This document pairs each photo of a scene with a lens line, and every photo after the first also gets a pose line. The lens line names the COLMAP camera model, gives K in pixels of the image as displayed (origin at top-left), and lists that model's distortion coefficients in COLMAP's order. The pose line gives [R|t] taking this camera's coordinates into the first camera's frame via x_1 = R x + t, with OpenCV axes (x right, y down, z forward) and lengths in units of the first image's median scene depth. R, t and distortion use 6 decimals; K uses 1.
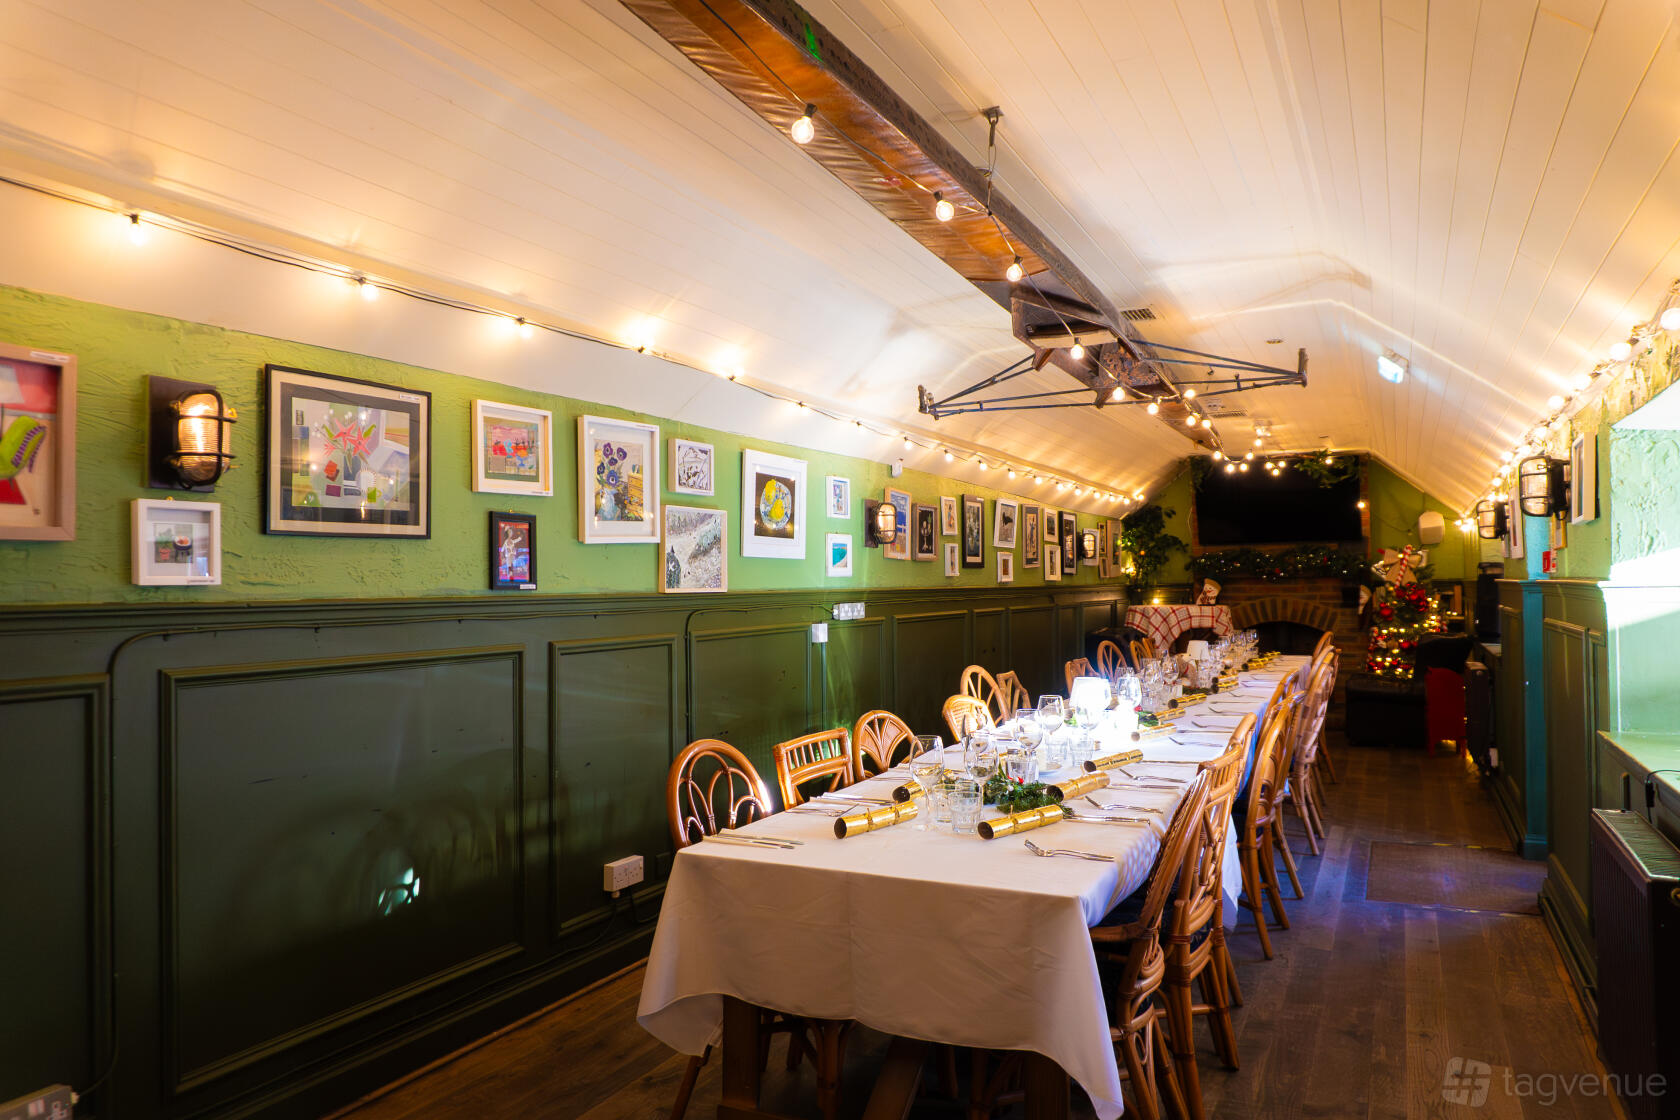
lens RADIAL K [[1129.0, 0, 848.0], [0, 1129.0, 567.7], [0, 0, 1]] dist [-0.027230, 0.007269]
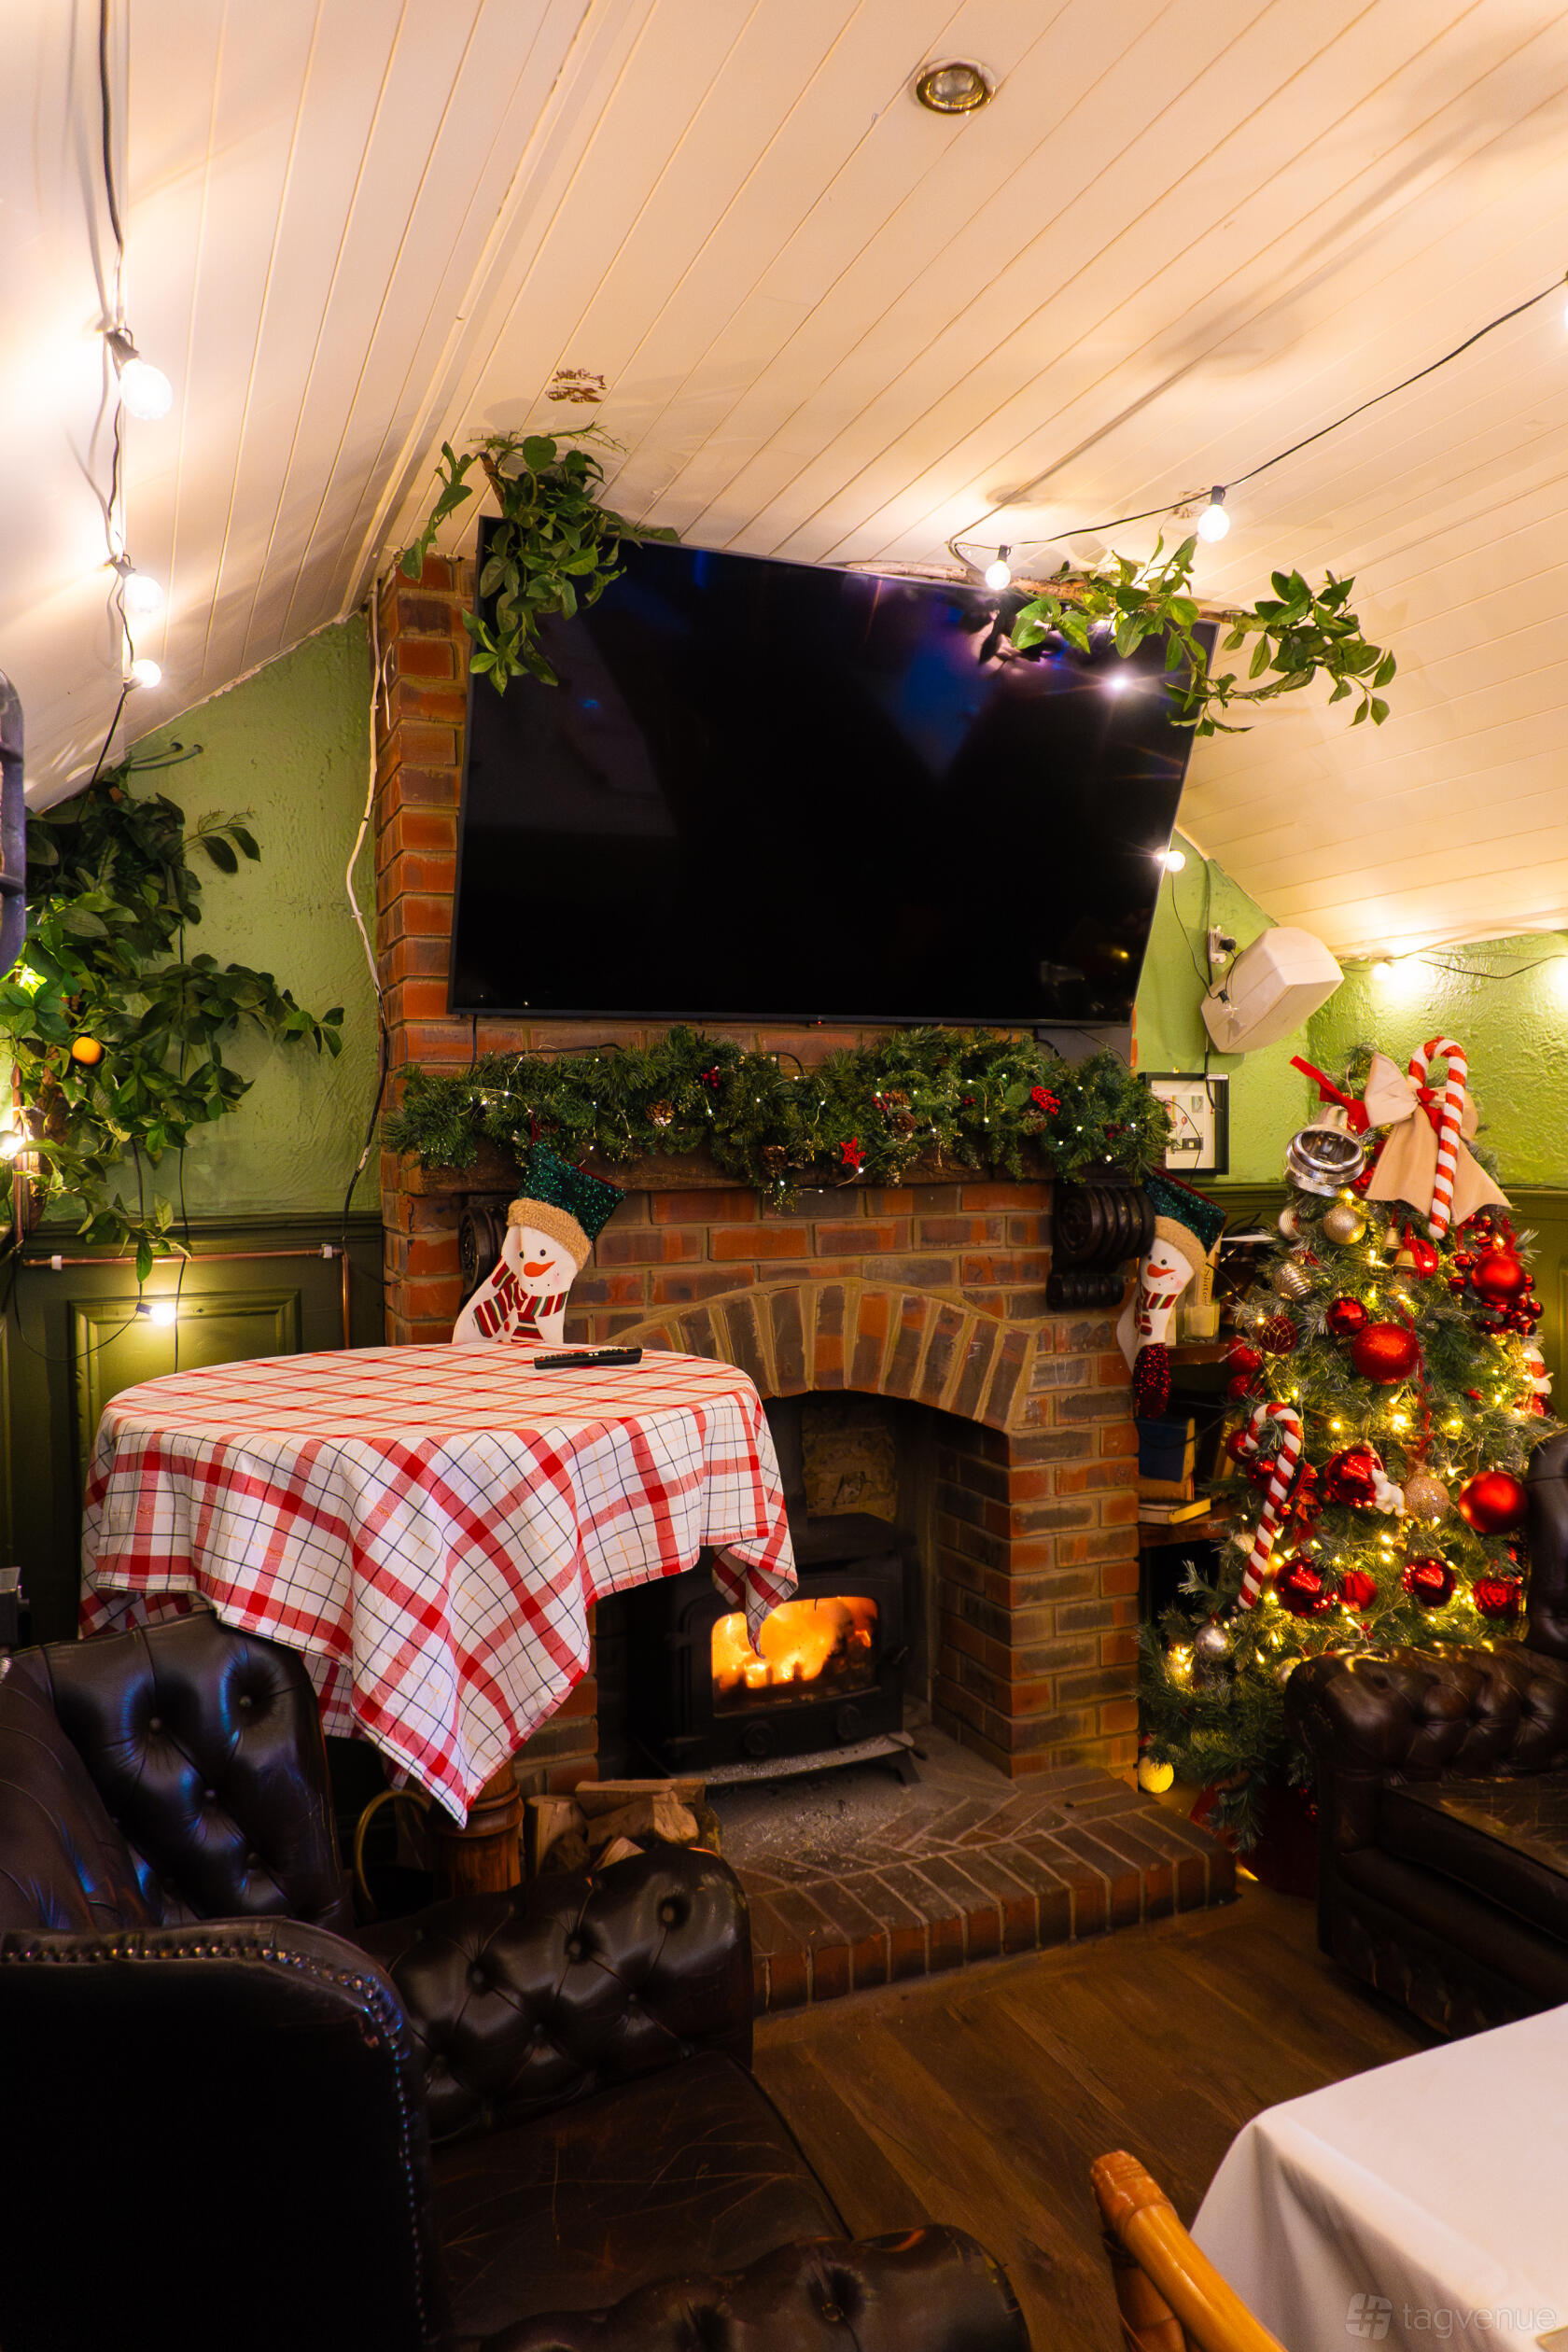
lens RADIAL K [[1580.6, 0, 779.9], [0, 1580.6, 1167.9], [0, 0, 1]] dist [-0.027230, 0.007269]
pose [[0.658088, -0.009073, 0.752886, 0.386284], [-0.004592, 0.999860, 0.016063, 0.002464], [-0.752927, -0.014028, 0.657955, 1.977358]]
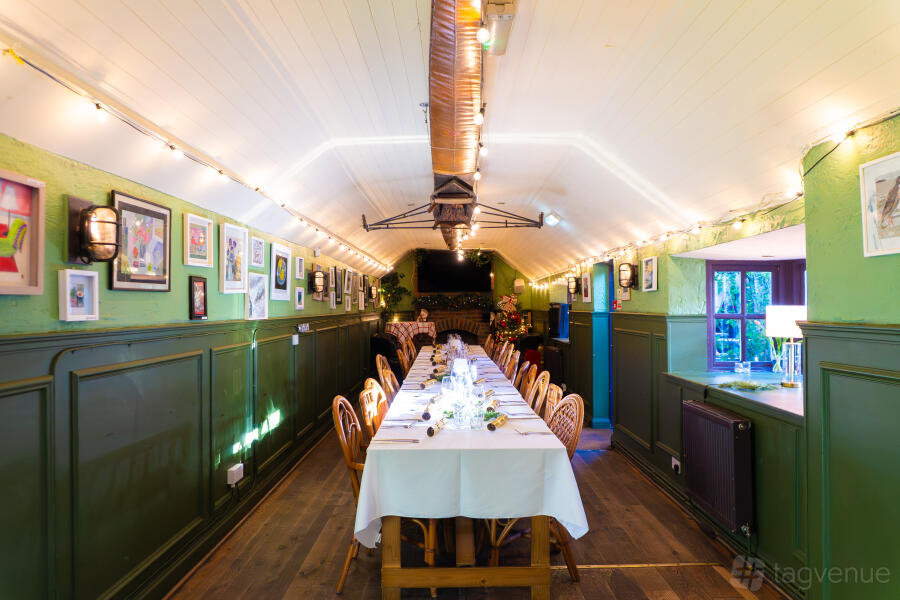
lens RADIAL K [[604.8, 0, 455.2], [0, 604.8, 301.0], [0, 0, 1]] dist [-0.027230, 0.007269]
pose [[0.896251, 0.007786, 0.443479, -0.283730], [-0.008405, 0.999965, -0.000569, -0.010263], [-0.443468, -0.003217, 0.896284, -0.030297]]
